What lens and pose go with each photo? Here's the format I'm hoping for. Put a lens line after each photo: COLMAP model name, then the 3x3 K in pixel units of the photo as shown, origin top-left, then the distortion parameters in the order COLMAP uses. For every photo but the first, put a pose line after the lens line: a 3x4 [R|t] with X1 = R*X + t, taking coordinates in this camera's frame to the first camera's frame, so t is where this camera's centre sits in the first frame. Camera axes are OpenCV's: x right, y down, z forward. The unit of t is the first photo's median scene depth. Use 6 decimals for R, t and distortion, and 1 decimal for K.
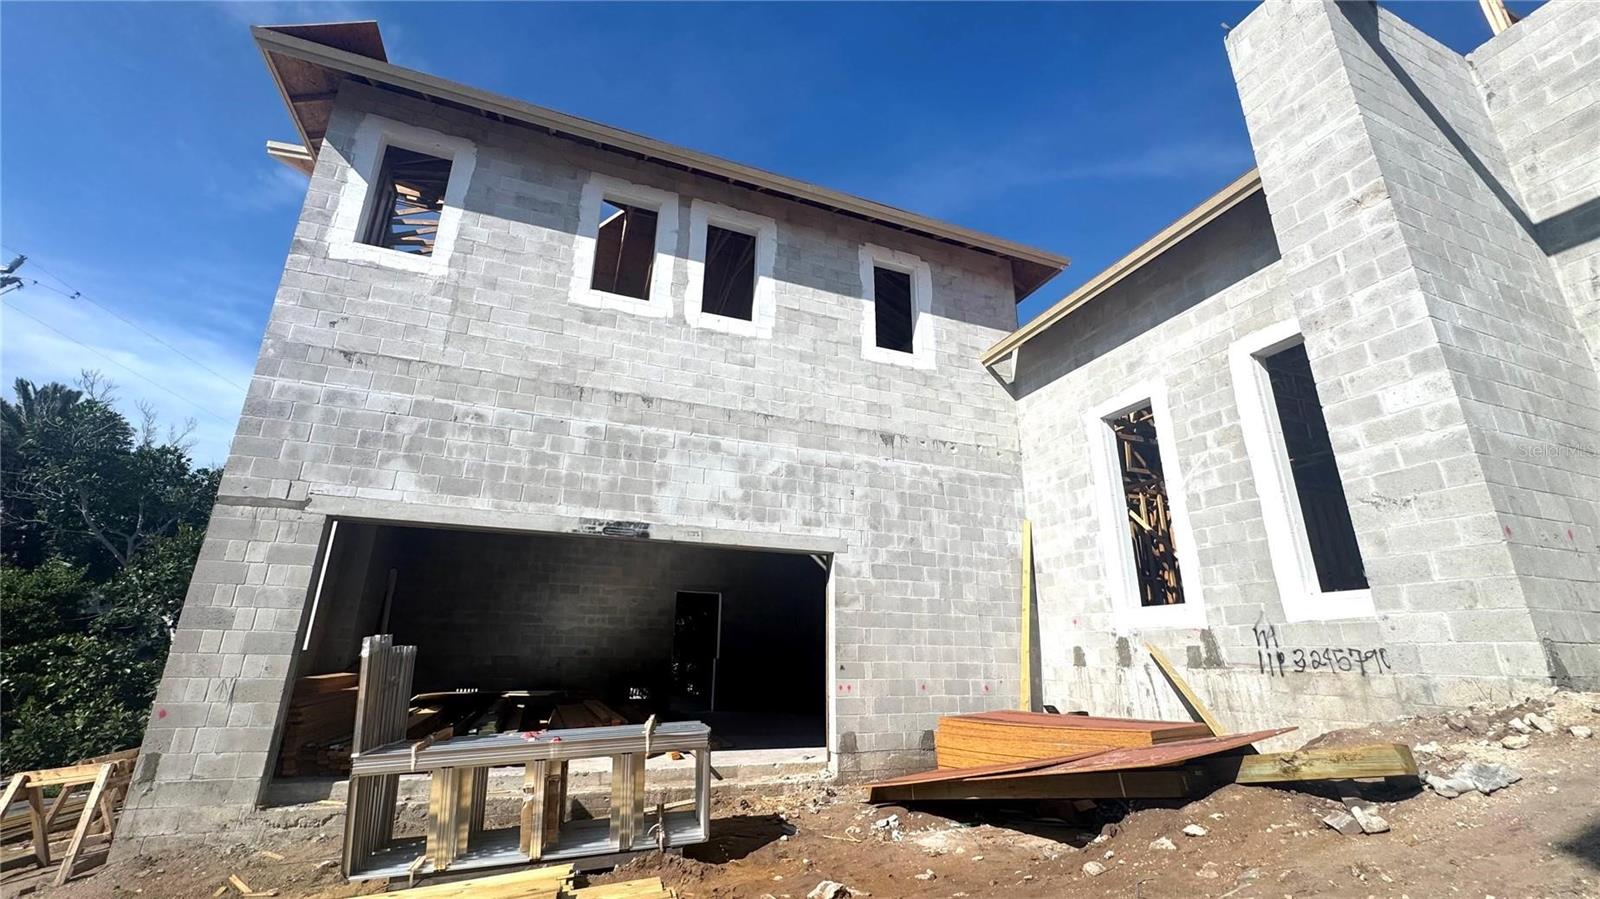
lens RADIAL K [[635.3, 0, 800.6], [0, 635.3, 450.2], [0, 0, 1]] dist [-0.005046, -0.000097]
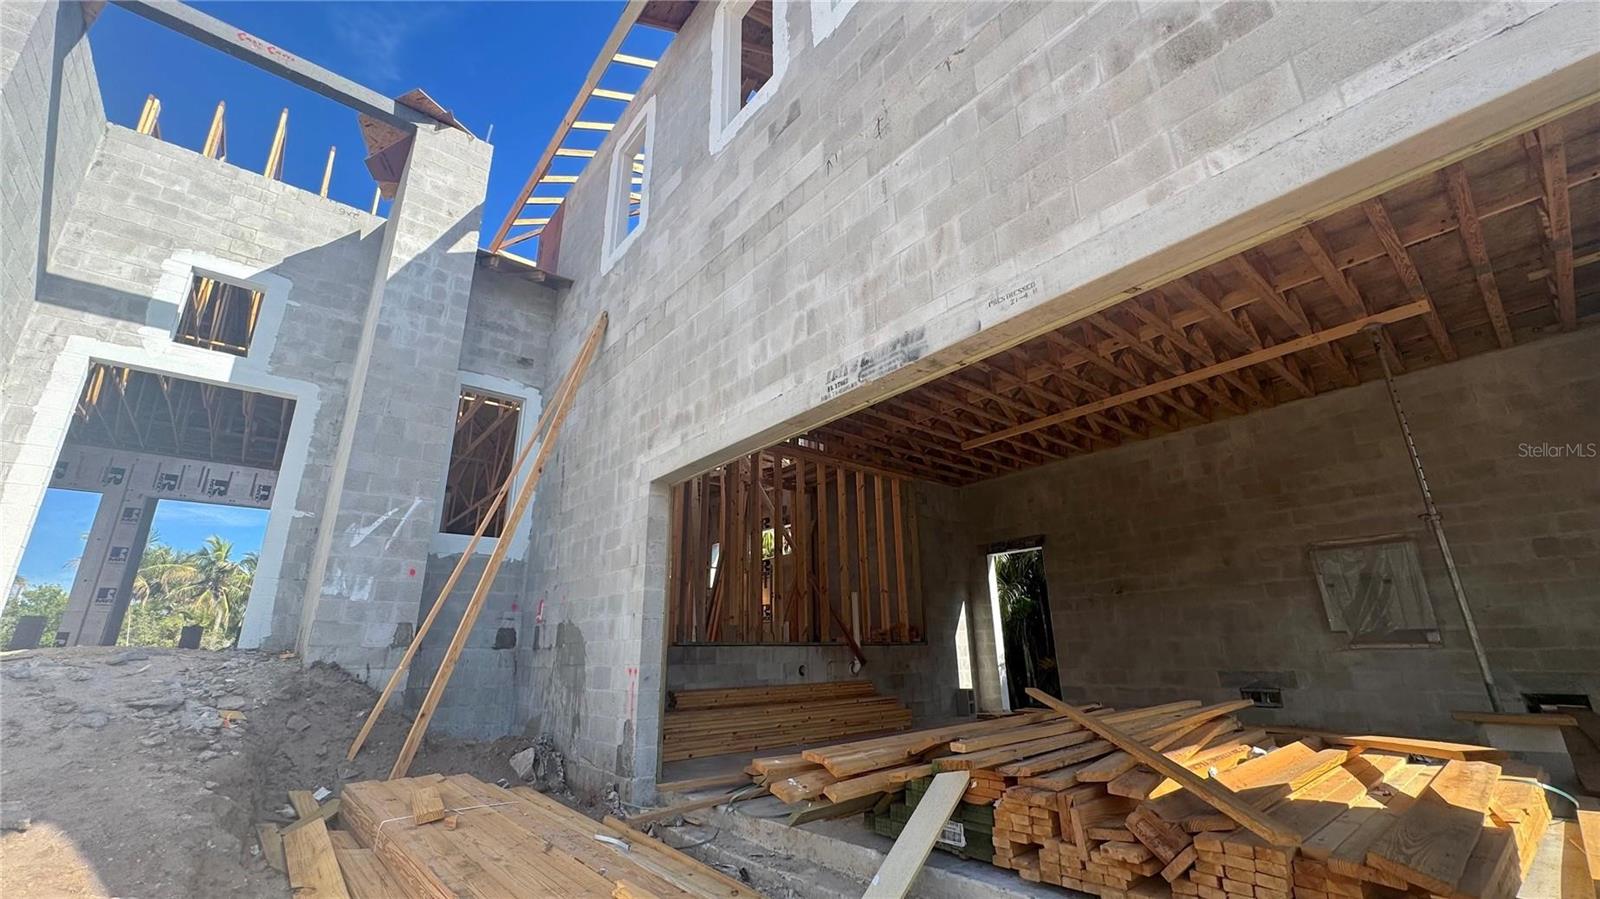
lens RADIAL K [[635.3, 0, 800.6], [0, 635.3, 448.9], [0, 0, 1]] dist [-0.005046, -0.000097]
pose [[-0.324131, 0.285454, 0.901918, -0.205087], [-0.280993, 0.881310, -0.379915, -0.014790], [-0.903317, -0.376575, -0.205449, -0.120335]]
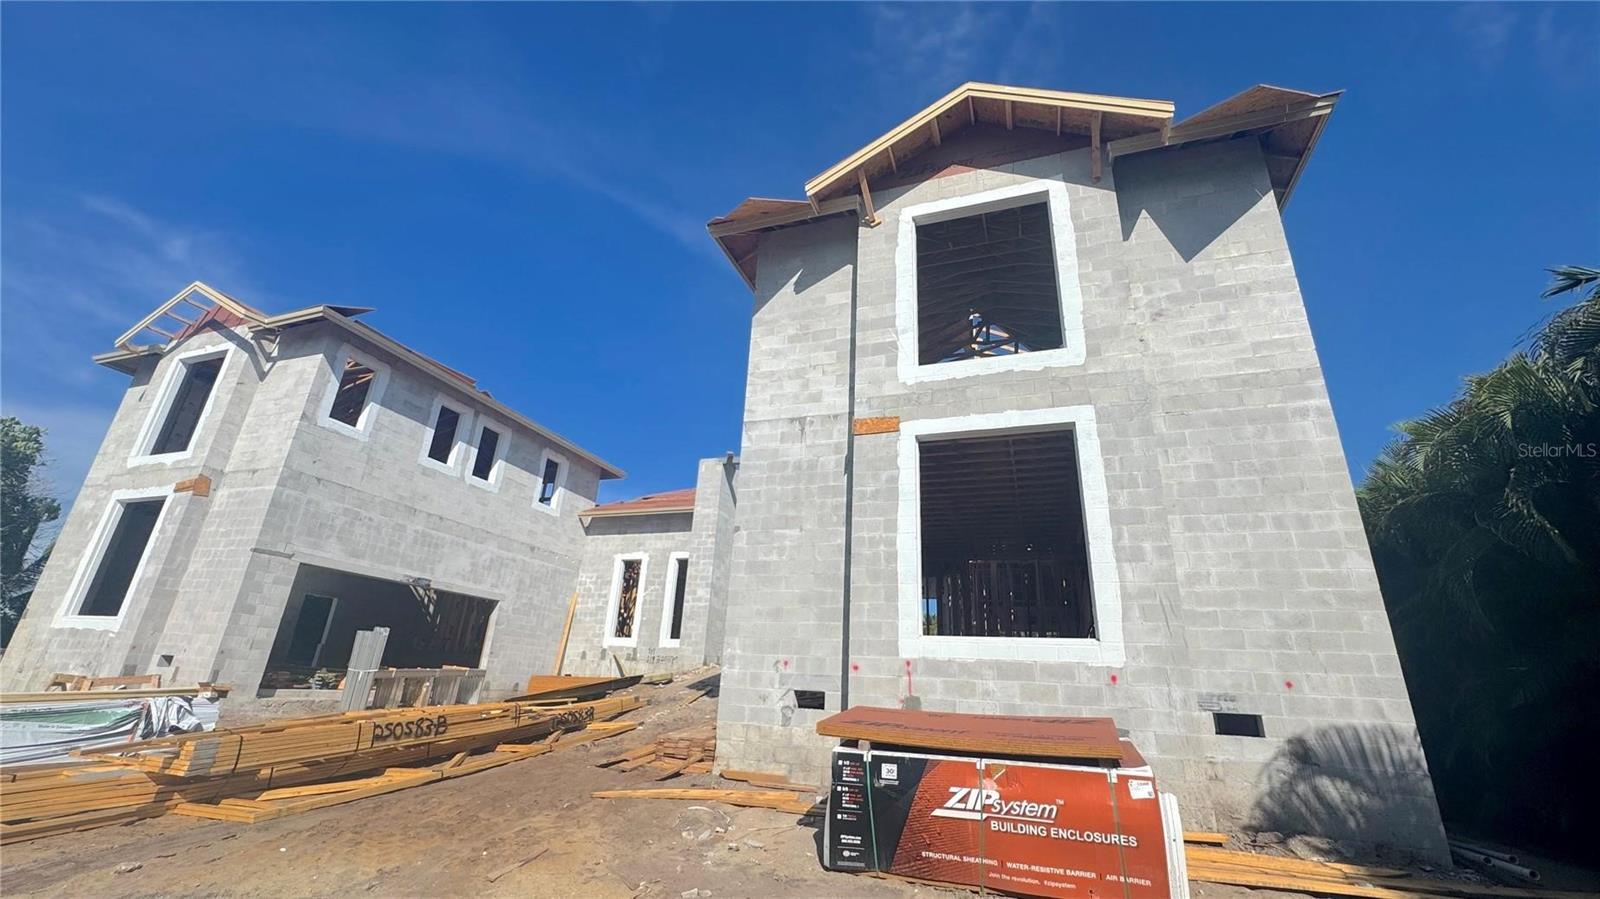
lens RADIAL K [[635.3, 0, 800.8], [0, 635.3, 448.4], [0, 0, 1]] dist [-0.005046, -0.000097]
pose [[0.649313, 0.290151, 0.702998, -1.106292], [-0.274859, 0.951412, -0.138810, -0.367342], [-0.709116, -0.103095, 0.697514, -1.385132]]
